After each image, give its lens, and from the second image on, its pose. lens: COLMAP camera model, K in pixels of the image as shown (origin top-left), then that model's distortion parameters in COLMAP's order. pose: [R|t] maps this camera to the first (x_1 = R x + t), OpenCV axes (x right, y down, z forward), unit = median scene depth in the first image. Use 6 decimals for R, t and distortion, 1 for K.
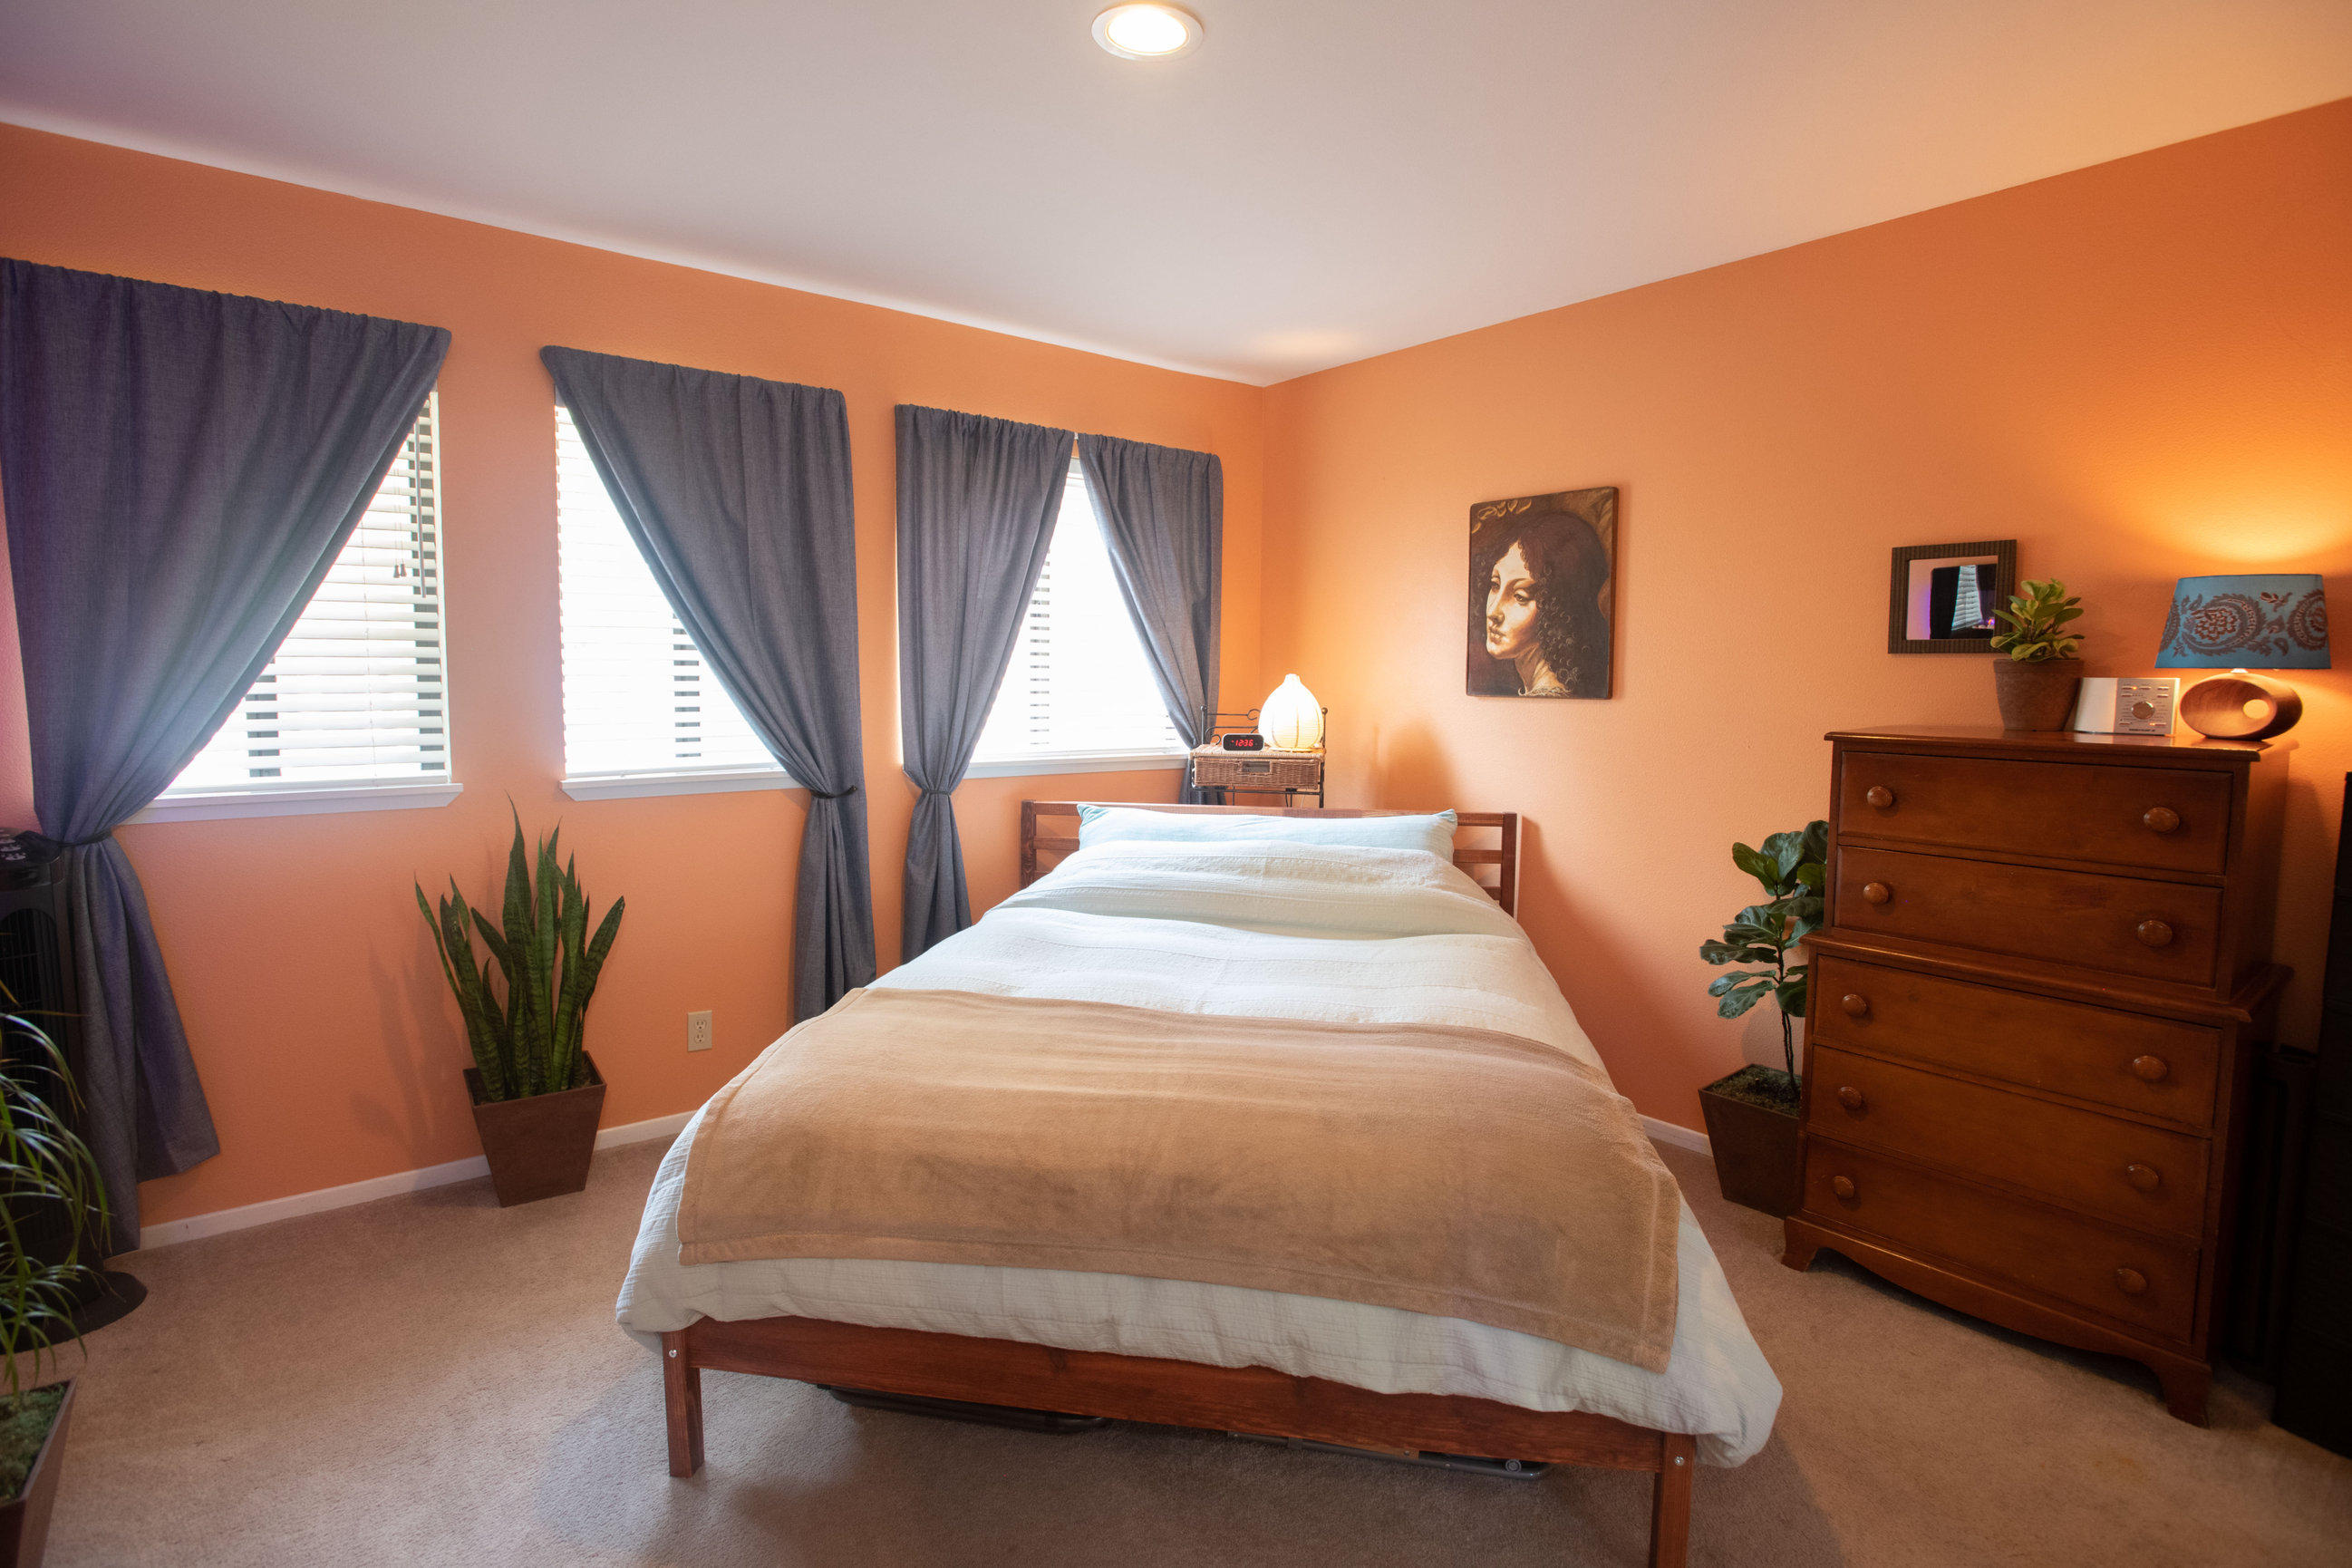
lens RADIAL K [[1197.1, 0, 1186.5], [0, 1197.1, 723.7], [0, 0, 1]] dist [-0.003327, -0.000504]
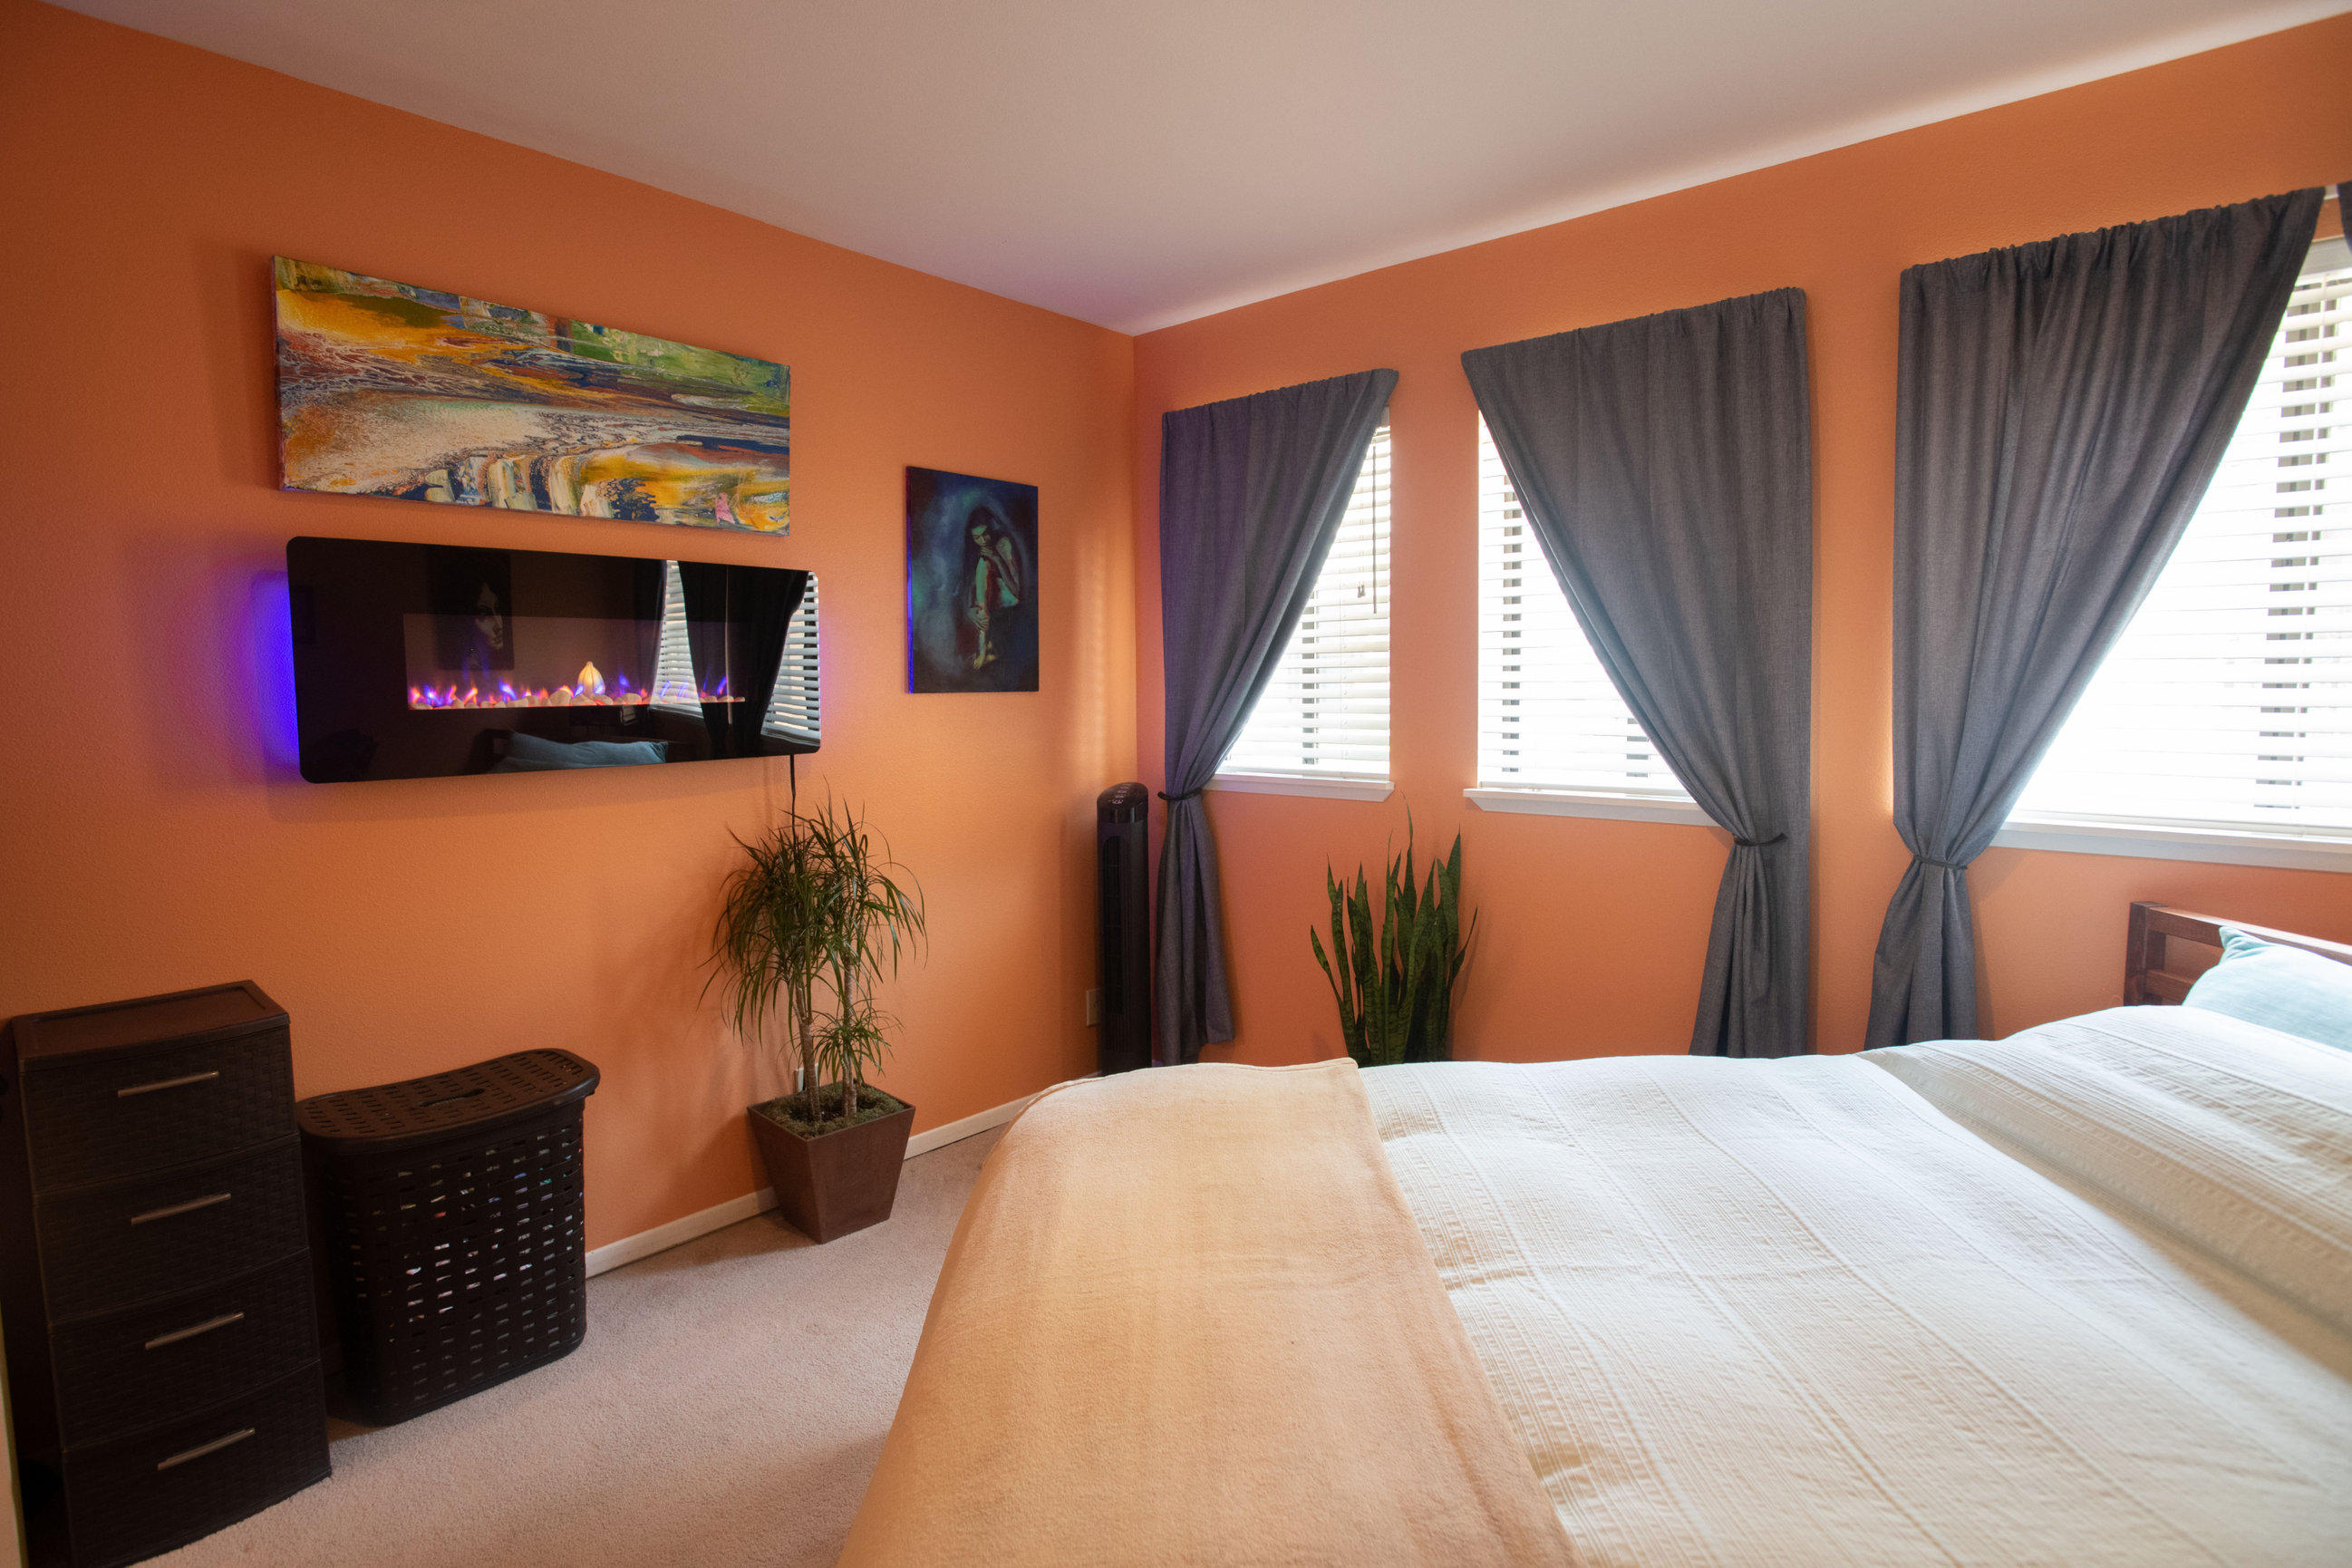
lens RADIAL K [[1197.1, 0, 1186.5], [0, 1197.1, 723.7], [0, 0, 1]] dist [-0.003327, -0.000504]
pose [[0.201967, 0.028279, -0.978984, 0.362221], [-0.034370, 0.999172, 0.021772, -0.017784], [0.978789, 0.029250, 0.202772, 0.515804]]
